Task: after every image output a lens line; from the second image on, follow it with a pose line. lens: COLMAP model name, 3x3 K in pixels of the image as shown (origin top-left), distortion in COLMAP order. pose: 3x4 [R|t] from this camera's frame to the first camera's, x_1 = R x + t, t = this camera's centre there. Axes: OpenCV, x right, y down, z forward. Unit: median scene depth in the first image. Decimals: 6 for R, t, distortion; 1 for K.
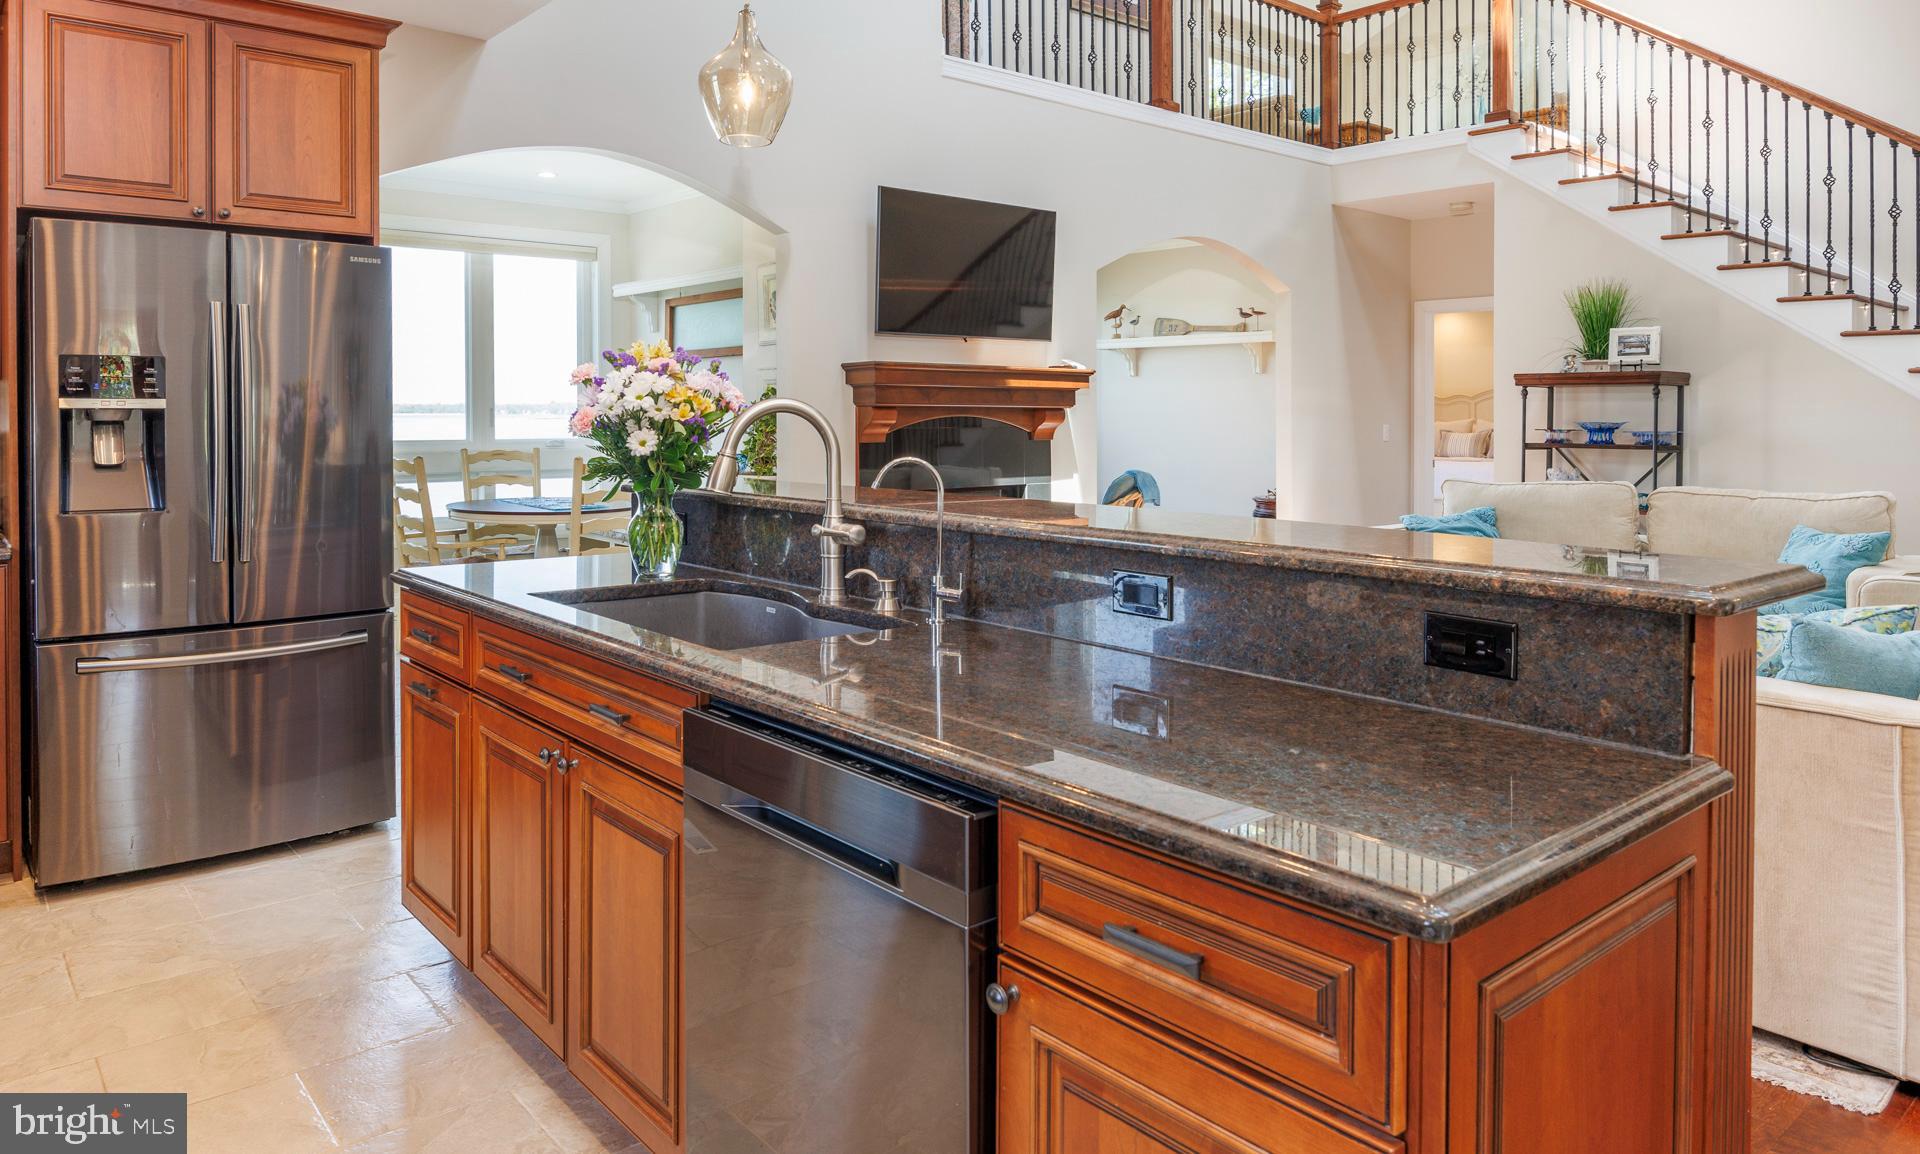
lens RADIAL K [[1145.6, 0, 960.0], [0, 1145.6, 539.1], [0, 0, 1]] dist [-0.001415, -0.001989]
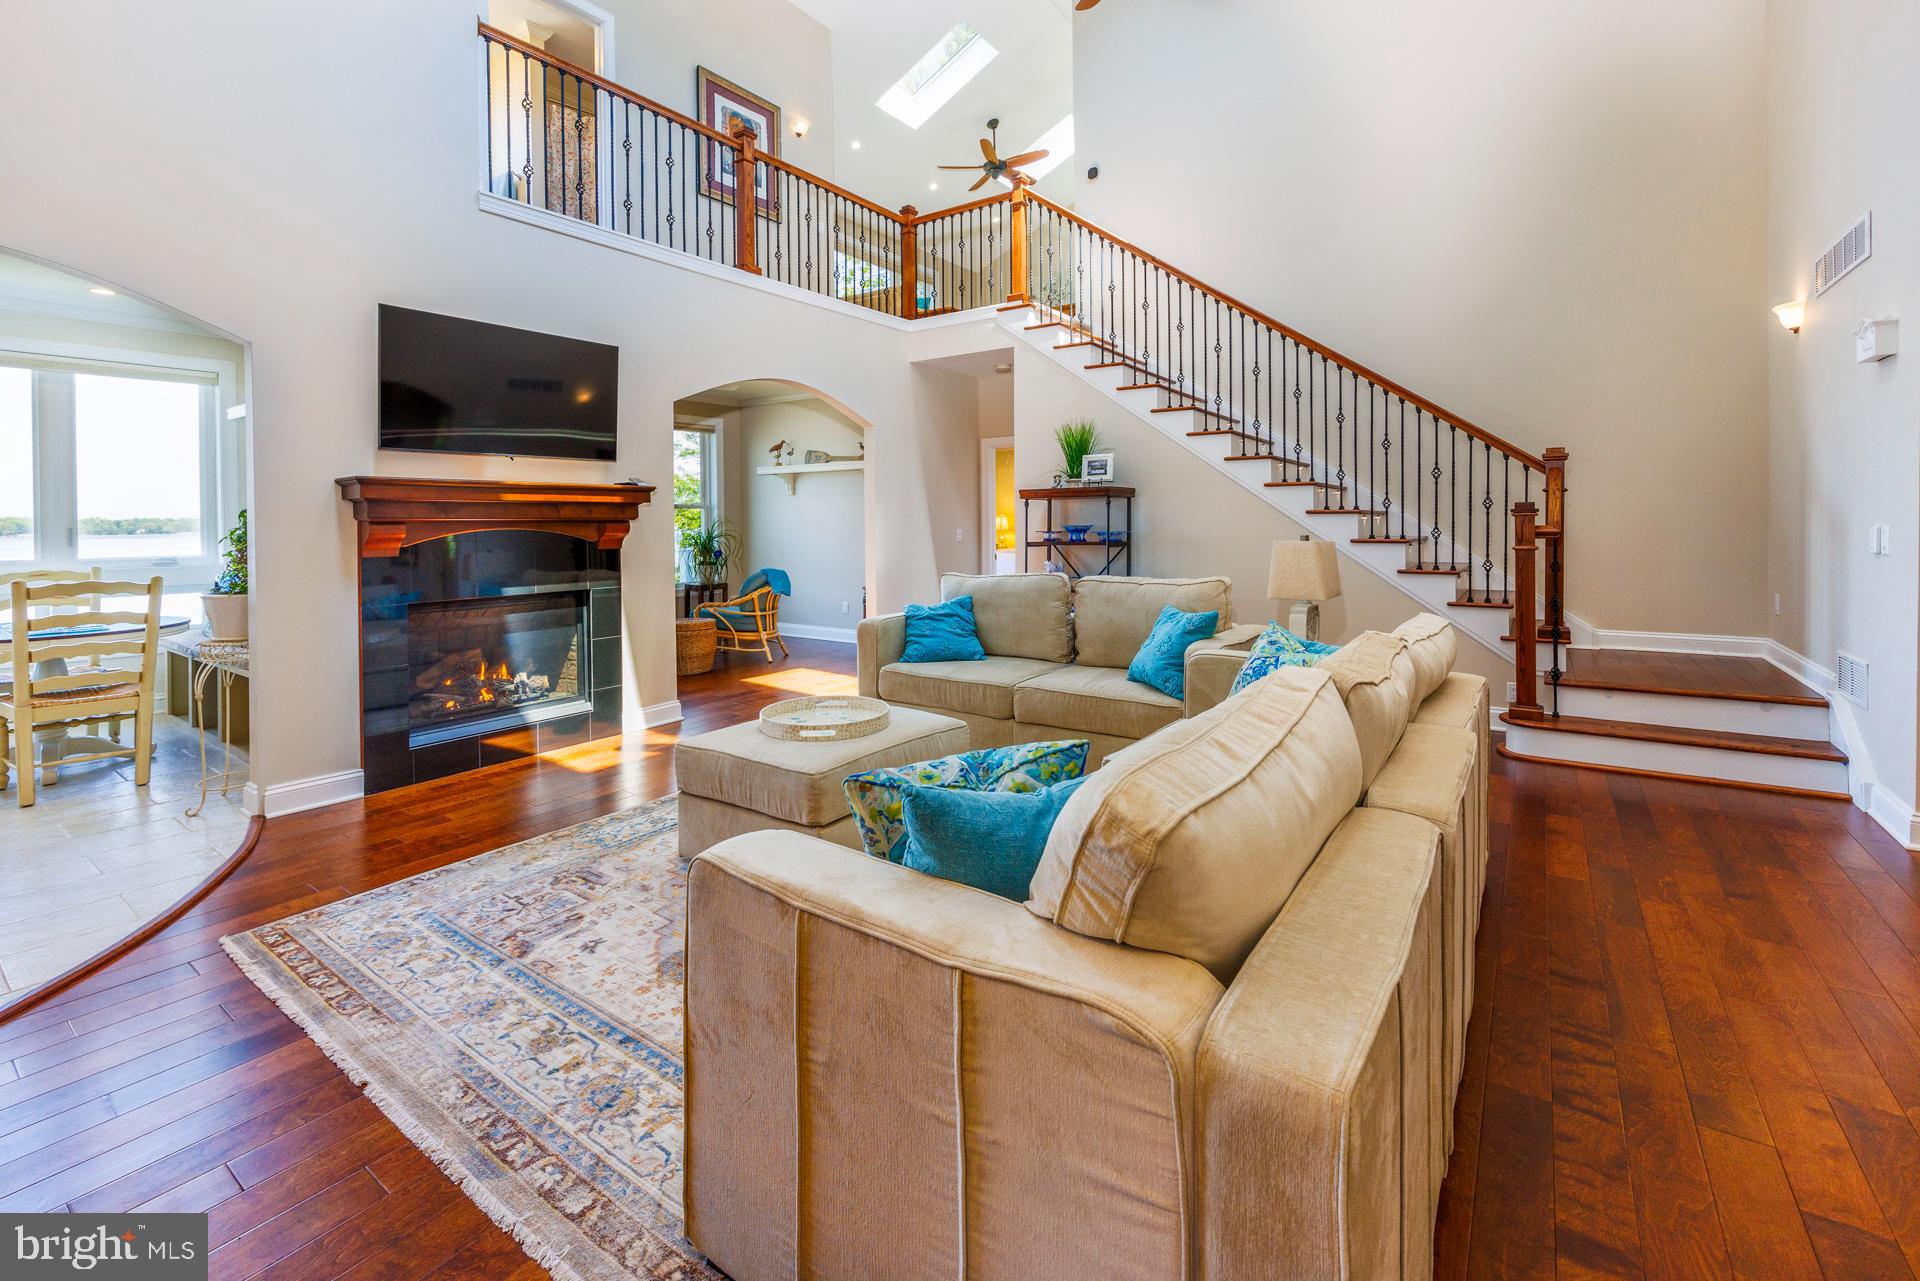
lens RADIAL K [[800.2, 0, 960.0], [0, 800.2, 640.5], [0, 0, 1]] dist [0.001806, 0.000148]
pose [[0.961710, -0.054477, 0.268601, 0.158560], [0.044680, 0.998099, 0.042457, -0.012325], [-0.270403, -0.028830, 0.962315, 0.121970]]
